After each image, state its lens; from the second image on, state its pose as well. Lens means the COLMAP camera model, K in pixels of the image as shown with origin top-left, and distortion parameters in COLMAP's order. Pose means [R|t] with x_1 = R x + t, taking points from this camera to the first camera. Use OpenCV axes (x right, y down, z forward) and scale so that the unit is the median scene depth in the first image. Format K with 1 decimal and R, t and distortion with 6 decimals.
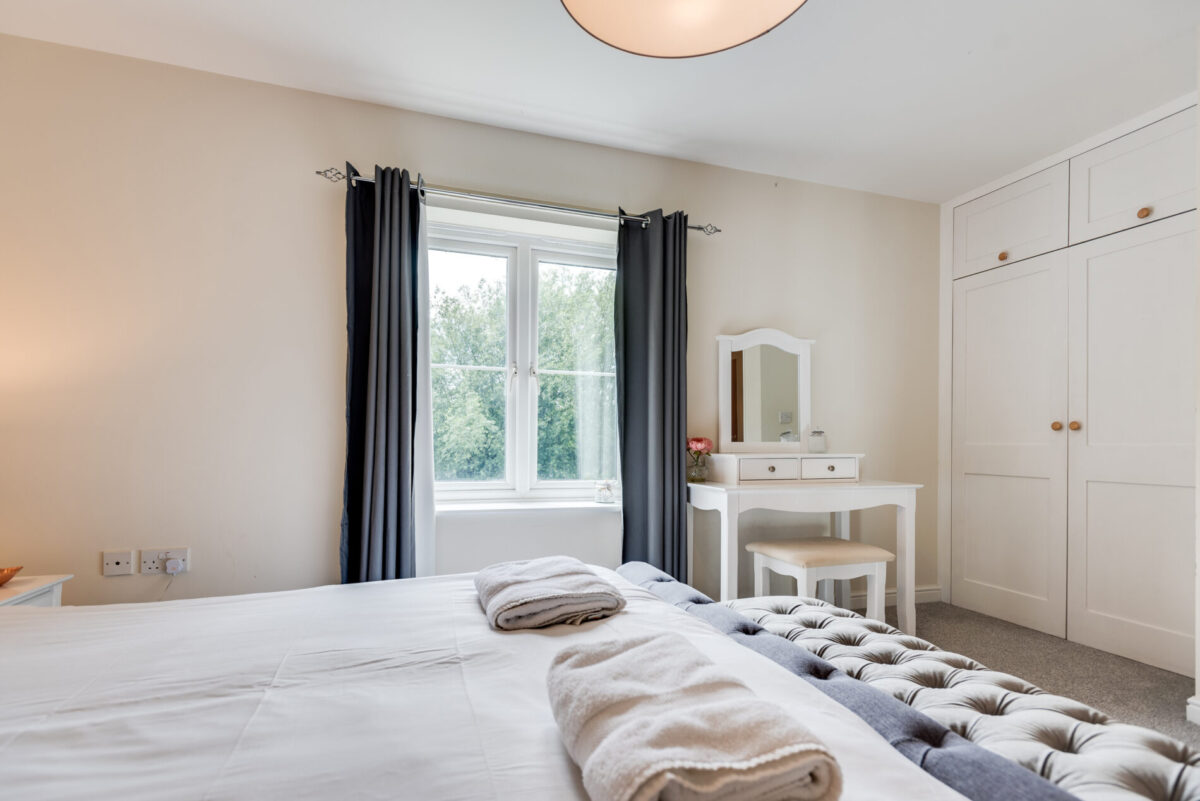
lens RADIAL K [[570.8, 0, 598.2], [0, 570.8, 441.8], [0, 0, 1]] dist [0.001000, 0.000020]
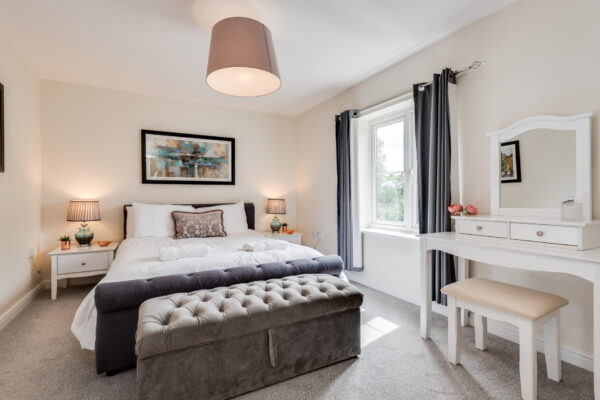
lens RADIAL K [[284.9, 0, 300.0], [0, 284.9, 200.0], [0, 0, 1]] dist [0.002627, -0.000064]
pose [[0.193134, -0.000259, -0.981172, 1.009159], [0.004391, 0.999990, 0.000601, -0.025799], [0.981163, -0.004425, 0.193133, 0.483994]]
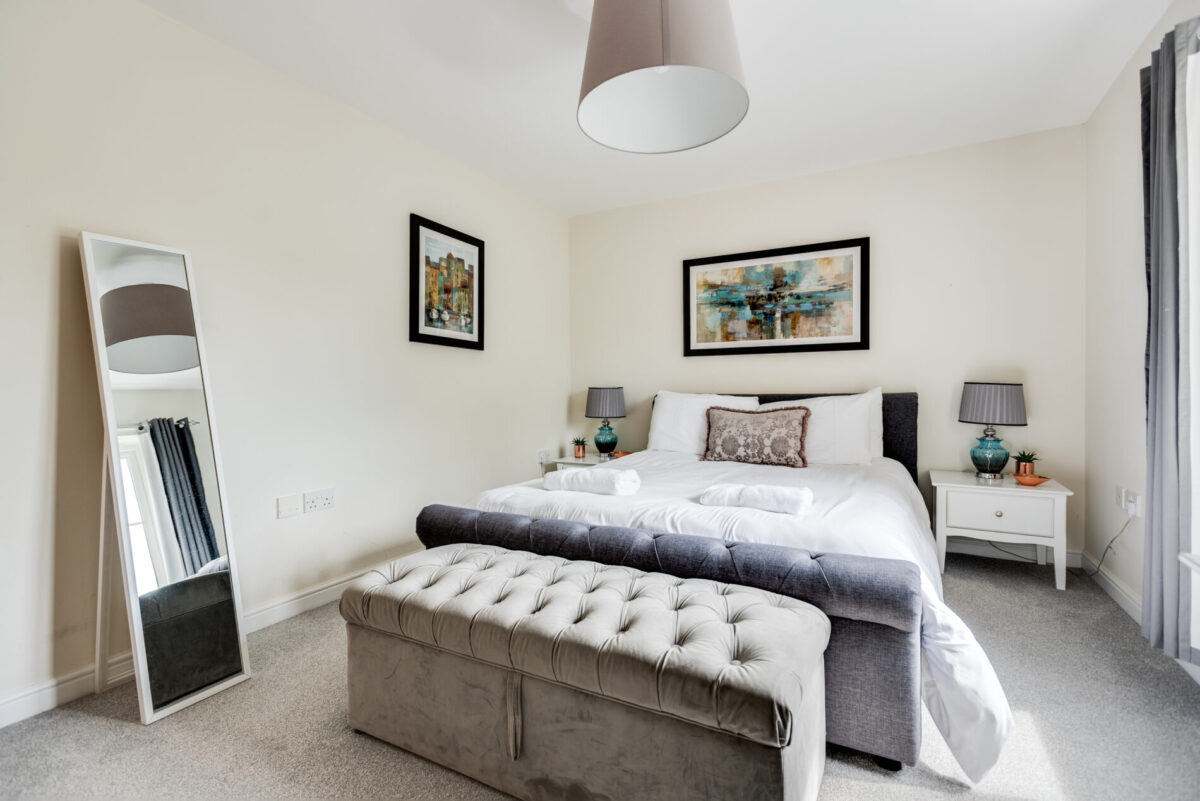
lens RADIAL K [[556.0, 0, 604.3], [0, 556.0, 398.0], [0, 0, 1]] dist [0.006930, -0.000475]
pose [[-0.715676, 0.009859, -0.698363, 0.684735], [0.001952, 0.999925, 0.012116, -0.012426], [0.698429, 0.007308, -0.715642, 0.995790]]
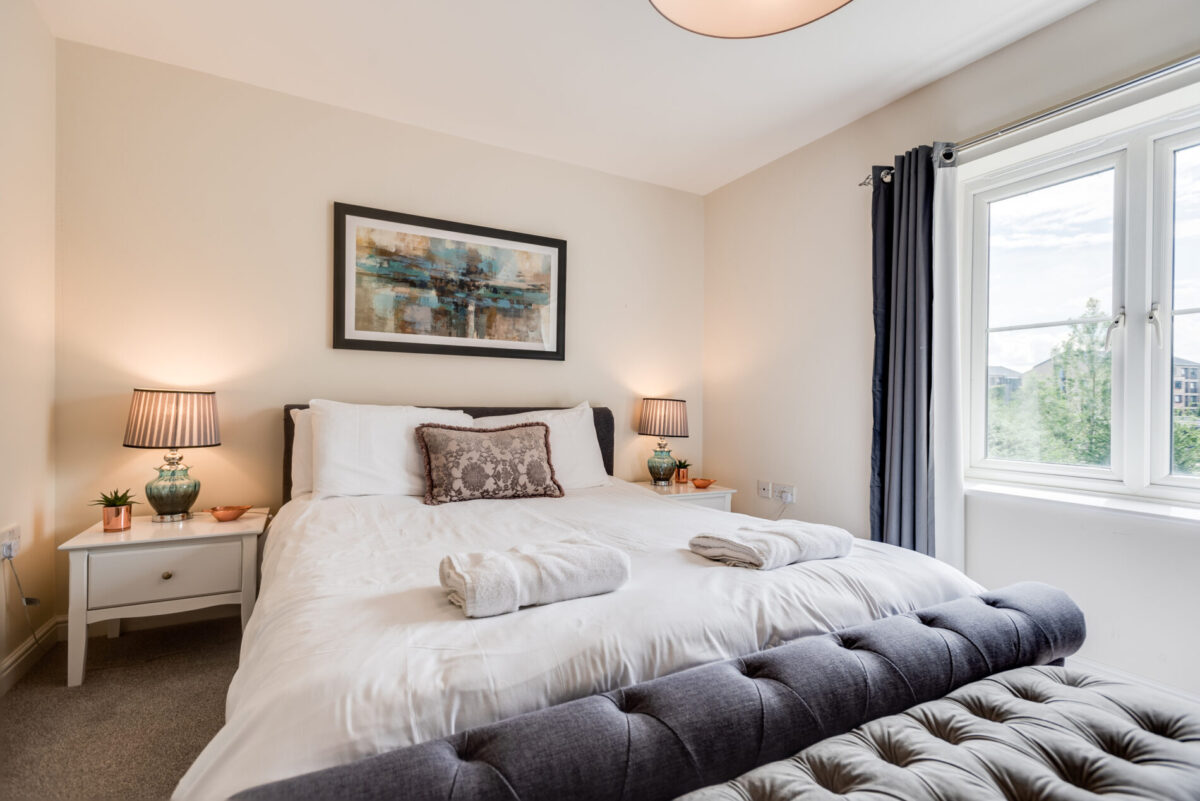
lens RADIAL K [[557.0, 0, 598.8], [0, 557.0, 407.2], [0, 0, 1]] dist [0.008293, -0.000275]
pose [[0.186027, -0.002989, -0.982540, 0.519269], [-0.012185, 0.999911, -0.005349, -0.000229], [0.982469, 0.012967, 0.185974, 0.256449]]
